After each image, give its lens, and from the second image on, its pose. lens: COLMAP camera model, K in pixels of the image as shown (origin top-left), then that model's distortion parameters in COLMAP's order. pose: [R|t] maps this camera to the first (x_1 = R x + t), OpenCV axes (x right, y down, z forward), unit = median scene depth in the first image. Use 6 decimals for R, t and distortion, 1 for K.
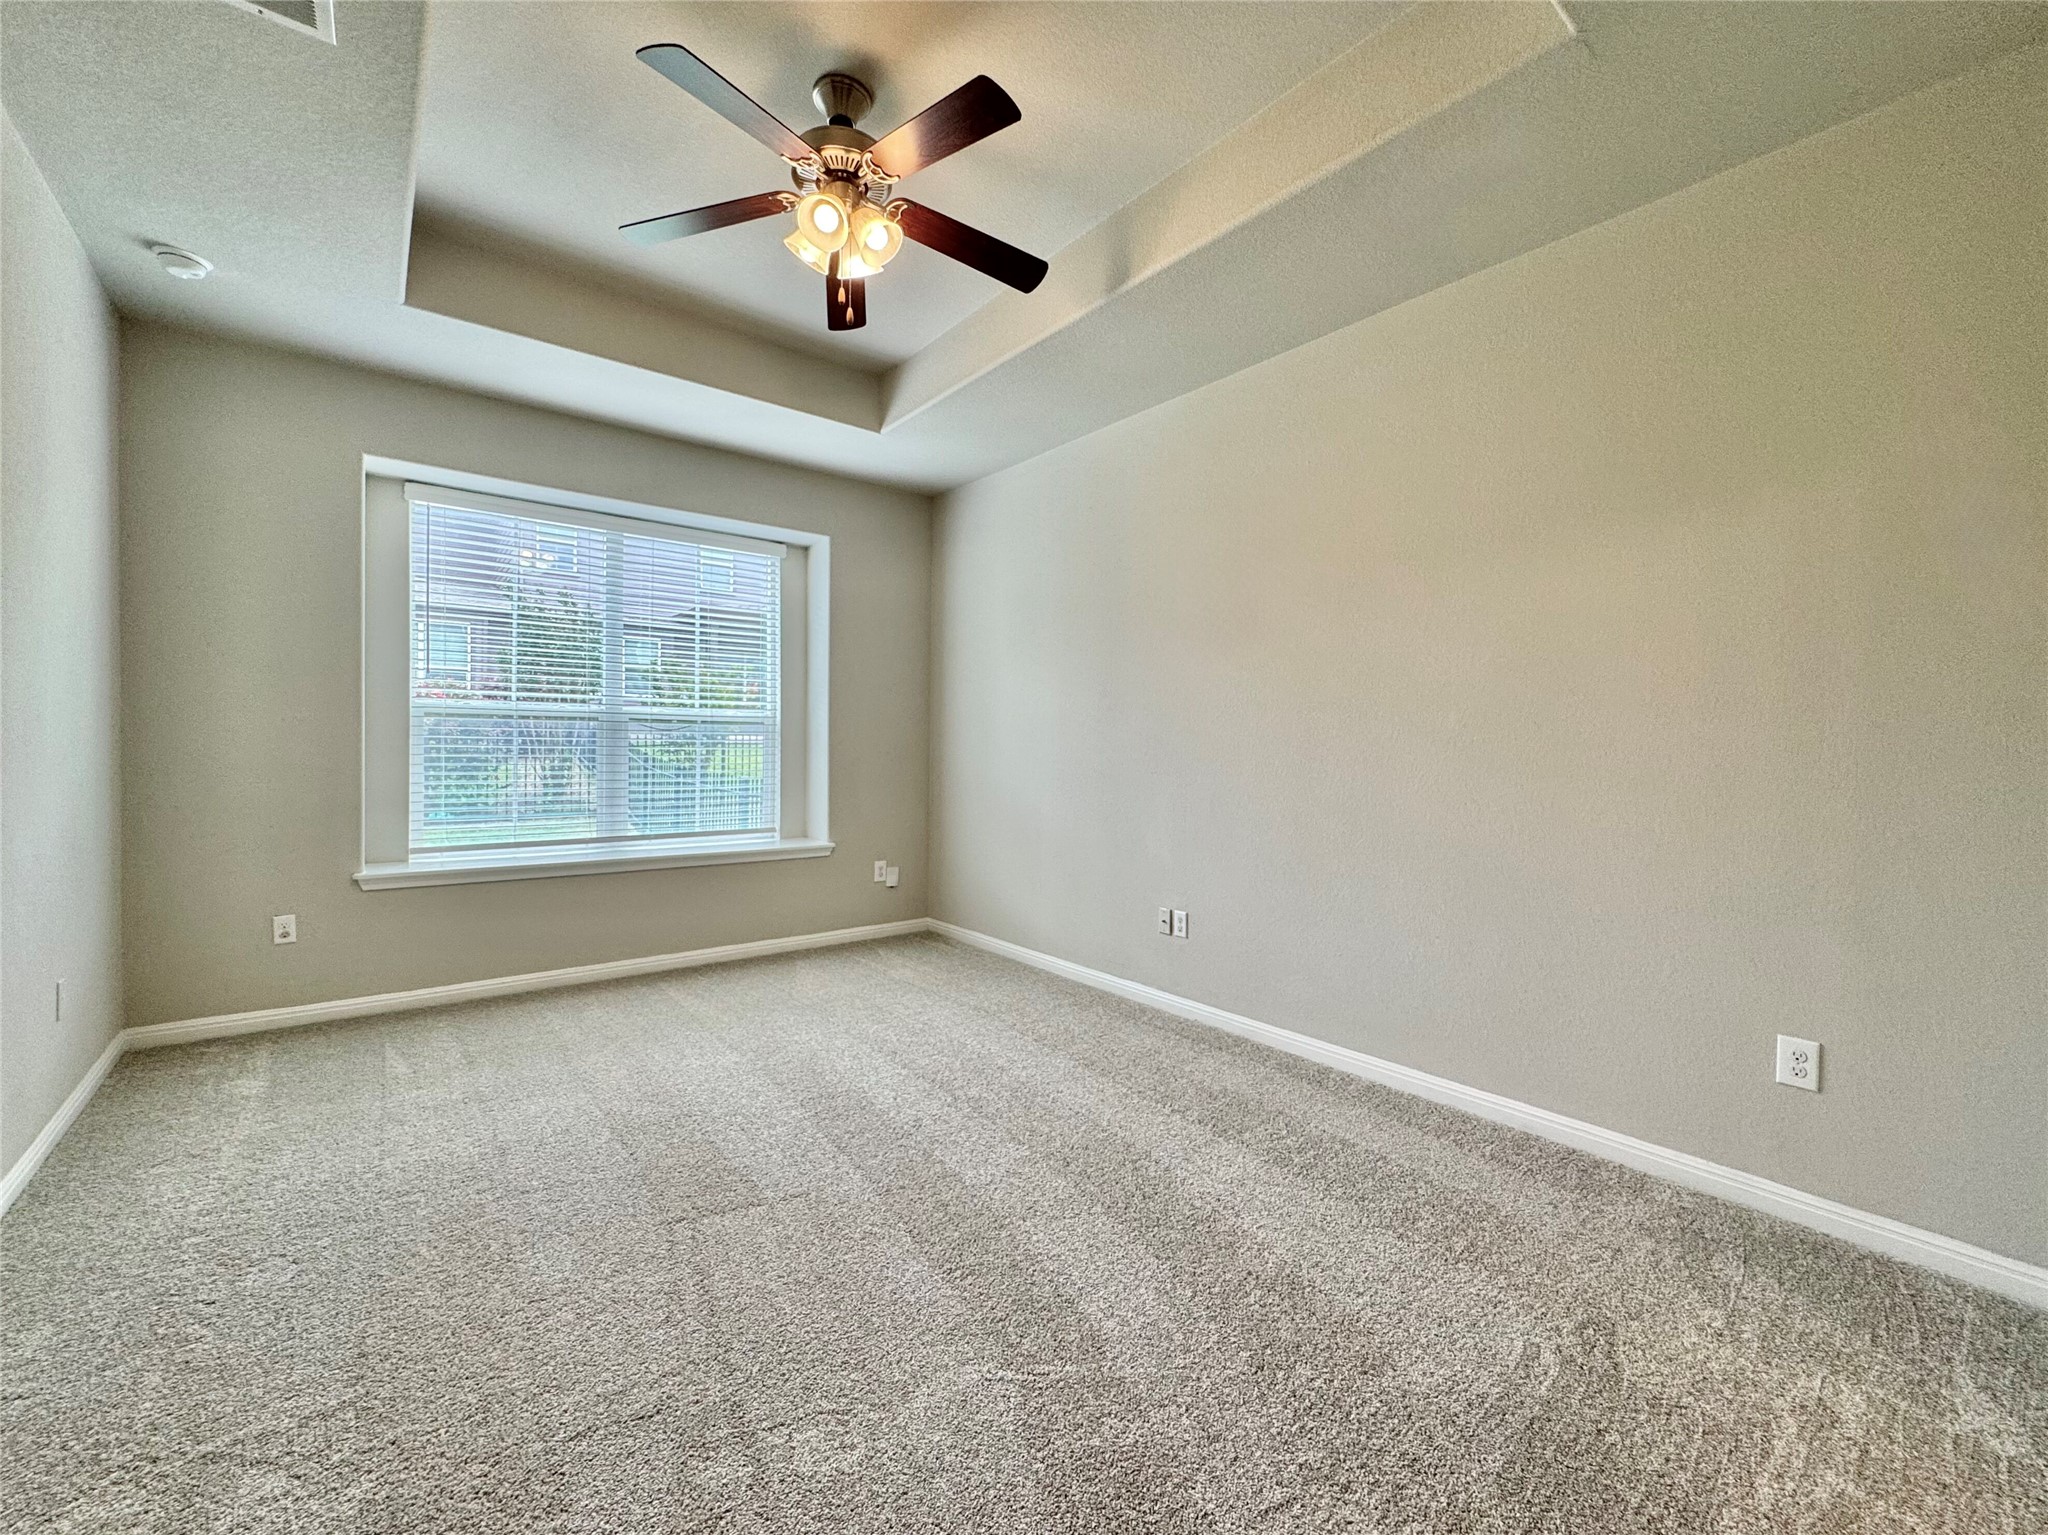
lens RADIAL K [[845.2, 0, 1010.4], [0, 845.2, 758.0], [0, 0, 1]] dist [-0.002051, -0.000110]
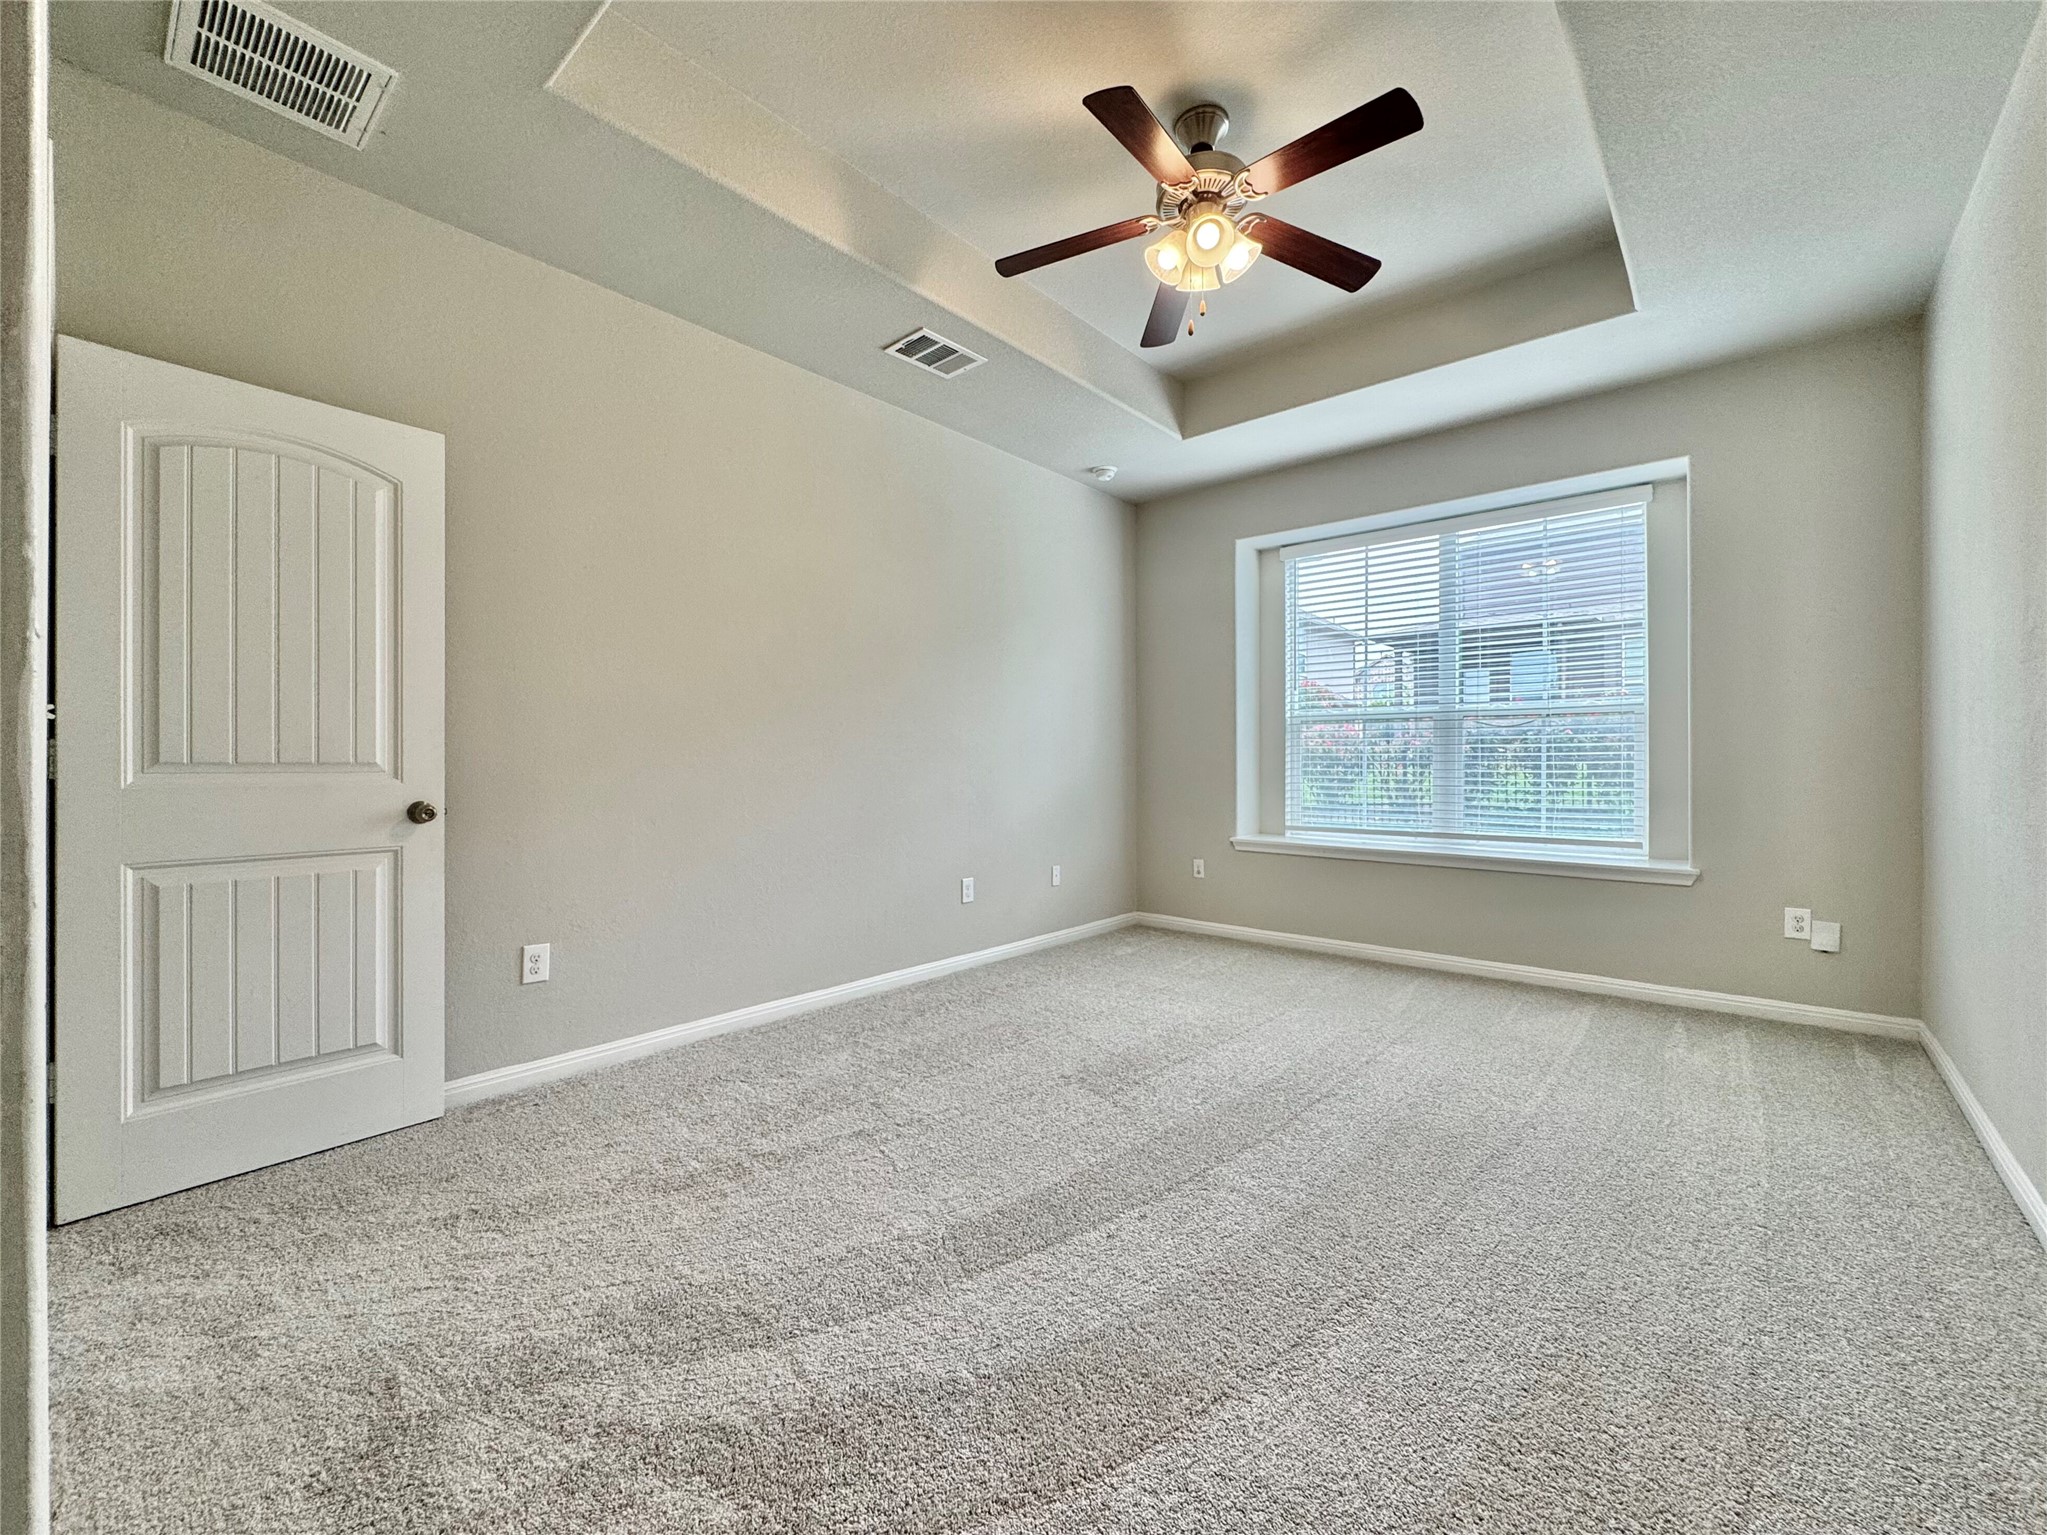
lens RADIAL K [[844.8, 0, 1010.0], [0, 844.8, 758.0], [0, 0, 1]] dist [-0.002051, -0.000110]
pose [[0.186131, -0.007761, -0.982494, 0.440861], [-0.009455, 0.999908, -0.009690, 0.017813], [0.982479, 0.011093, 0.186041, 0.298812]]
